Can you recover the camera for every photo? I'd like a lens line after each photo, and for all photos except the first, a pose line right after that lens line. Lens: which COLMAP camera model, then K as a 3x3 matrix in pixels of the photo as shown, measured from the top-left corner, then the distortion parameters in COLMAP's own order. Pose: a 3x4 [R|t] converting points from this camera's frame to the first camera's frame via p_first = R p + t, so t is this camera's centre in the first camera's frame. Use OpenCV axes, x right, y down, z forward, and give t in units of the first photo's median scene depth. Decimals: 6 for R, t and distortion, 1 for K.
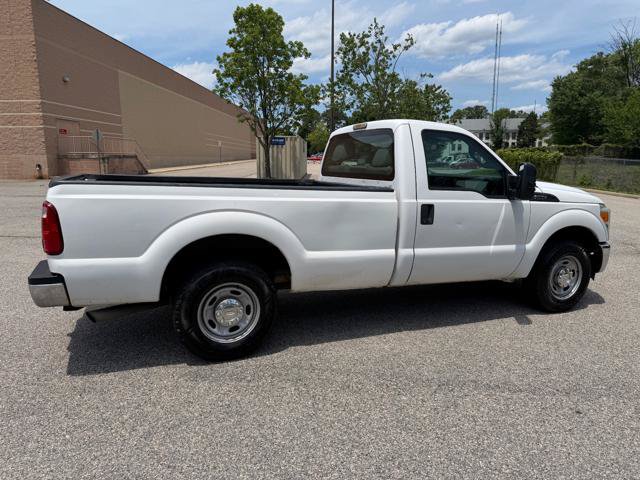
lens RADIAL K [[442.3, 0, 311.9], [0, 442.3, 239.4], [0, 0, 1]] dist [0.068512, -0.105796]
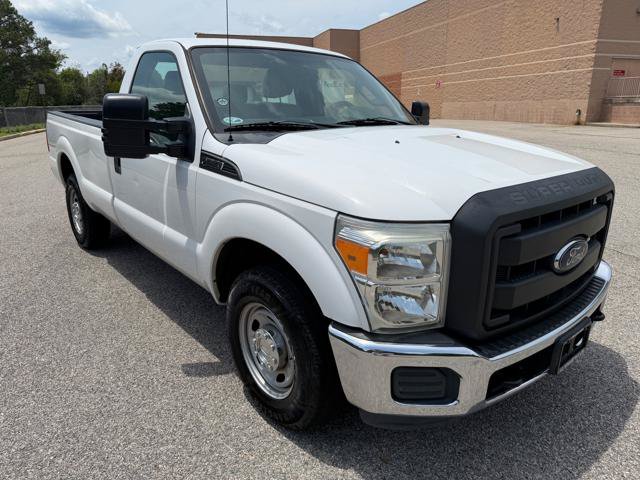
lens RADIAL K [[445.7, 0, 322.7], [0, 445.7, 237.5], [0, 0, 1]] dist [0.024245, -0.027847]
pose [[0.334746, 0.265748, -0.904059, 0.218762], [-0.166276, 0.961013, 0.220923, -0.030973], [0.927522, 0.076370, 0.365883, 0.197365]]
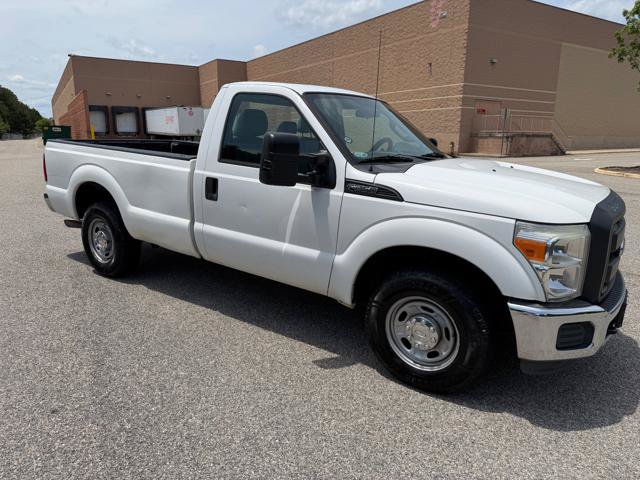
lens RADIAL K [[442.5, 0, 318.9], [0, 442.5, 240.4], [0, 0, 1]] dist [0.047959, -0.063596]
pose [[0.558836, 0.198185, -0.805249, 0.211192], [-0.162129, 0.978395, 0.128283, -0.019653], [0.813276, 0.058864, 0.578894, 0.122845]]
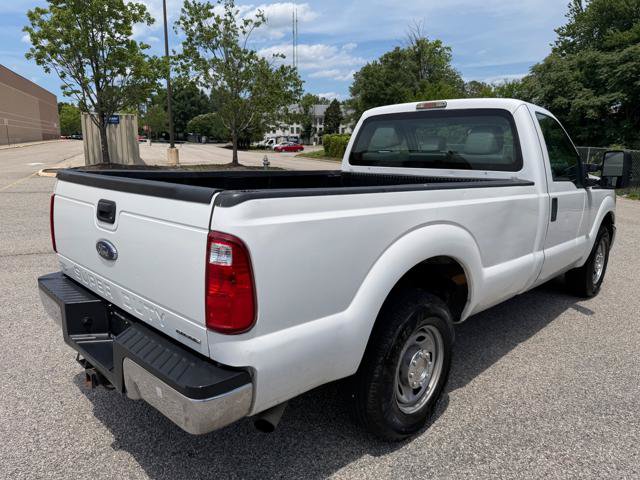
lens RADIAL K [[452.5, 0, 306.6], [0, 452.5, 239.8], [0, 0, 1]] dist [-0.005395, -0.006359]
pose [[0.920265, -0.077429, 0.383559, -0.098774], [0.063874, 0.996804, 0.047975, -0.013227], [-0.386048, -0.019650, 0.922269, 0.068803]]
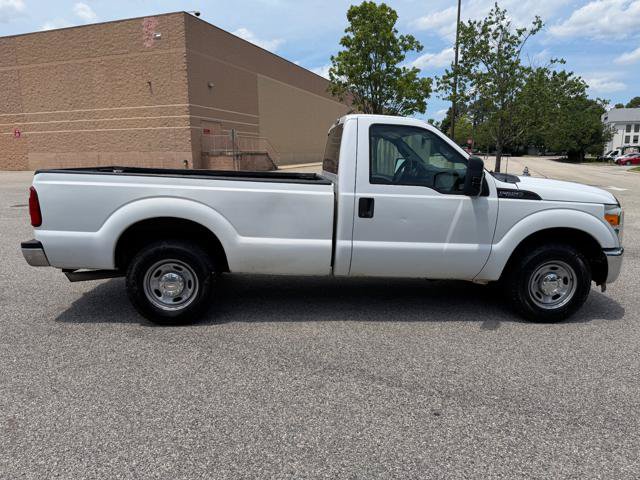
lens RADIAL K [[442.3, 0, 311.9], [0, 442.3, 239.4], [0, 0, 1]] dist [0.068512, -0.105796]
pose [[0.951255, 0.055200, -0.303425, 0.084407], [-0.052751, 0.998475, 0.016267, 0.001146], [0.303861, 0.000532, 0.952716, -0.000901]]
